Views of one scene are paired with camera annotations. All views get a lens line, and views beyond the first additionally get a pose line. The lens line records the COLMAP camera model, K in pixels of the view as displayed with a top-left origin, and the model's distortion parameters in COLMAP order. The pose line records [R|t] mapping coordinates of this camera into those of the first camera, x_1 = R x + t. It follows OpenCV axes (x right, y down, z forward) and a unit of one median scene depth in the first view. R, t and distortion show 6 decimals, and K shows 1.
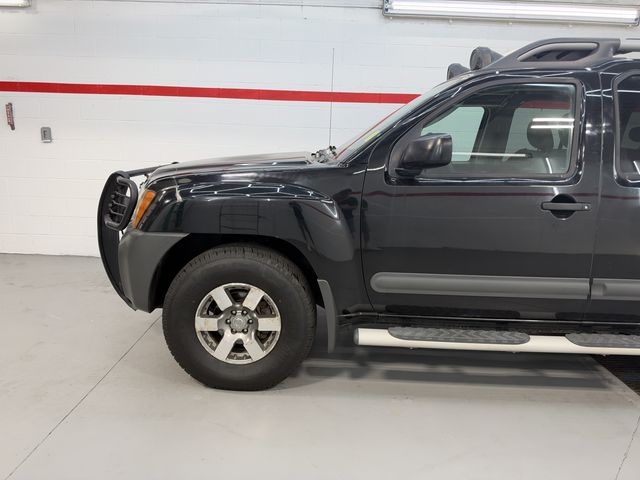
lens RADIAL K [[457.0, 0, 320.0], [0, 457.0, 240.0], [0, 0, 1]] dist [0.122565, -0.165996]
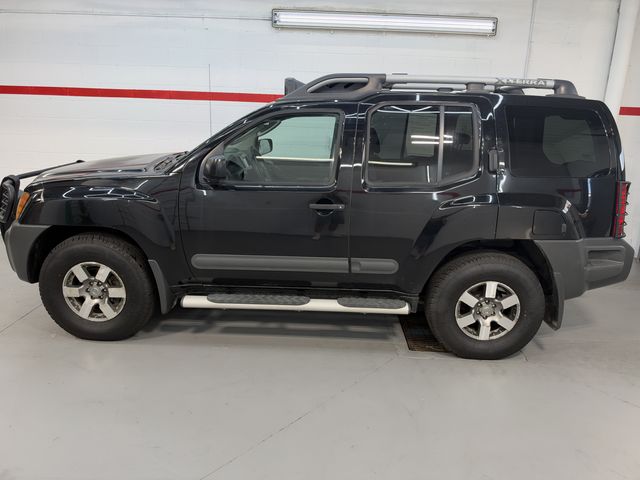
lens RADIAL K [[457.0, 0, 320.0], [0, 457.0, 240.0], [0, 0, 1]] dist [0.122565, -0.165996]
pose [[0.999921, 0.000672, -0.012590, 0.491615], [0.000158, 0.997833, 0.065799, -0.057606], [0.012607, -0.065796, 0.997753, -0.332795]]
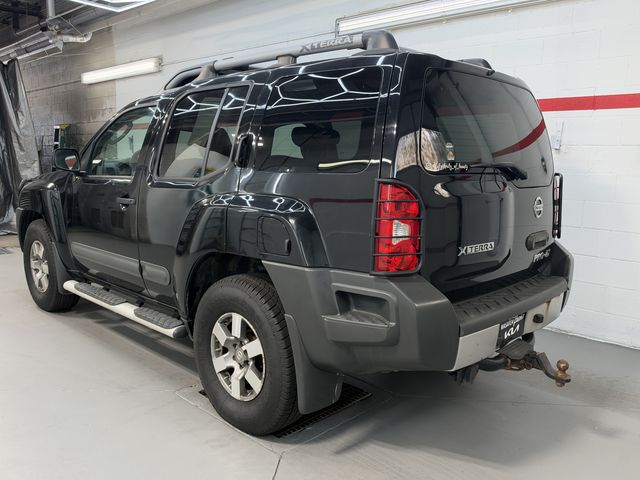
lens RADIAL K [[541.0, 0, 320.0], [0, 541.0, 240.0], [0, 0, 1]] dist [0.073658, -0.000574]
pose [[0.711012, 0.083500, -0.698204, 1.845200], [-0.138725, 0.990067, -0.022865, -0.002509], [0.689360, 0.113115, 0.715533, 0.276370]]
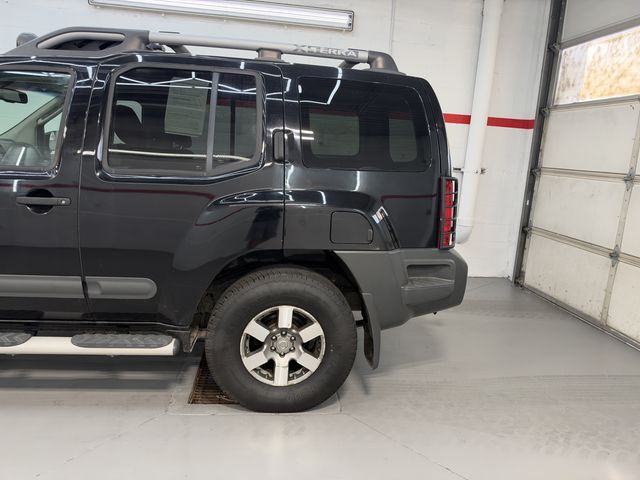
lens RADIAL K [[457.0, 0, 320.0], [0, 457.0, 240.0], [0, 0, 1]] dist [0.122565, -0.165996]
pose [[0.994508, 0.005188, 0.104534, 0.930303], [-0.004822, 0.999981, -0.003753, 0.007958], [-0.104552, 0.003228, 0.994514, -0.008009]]
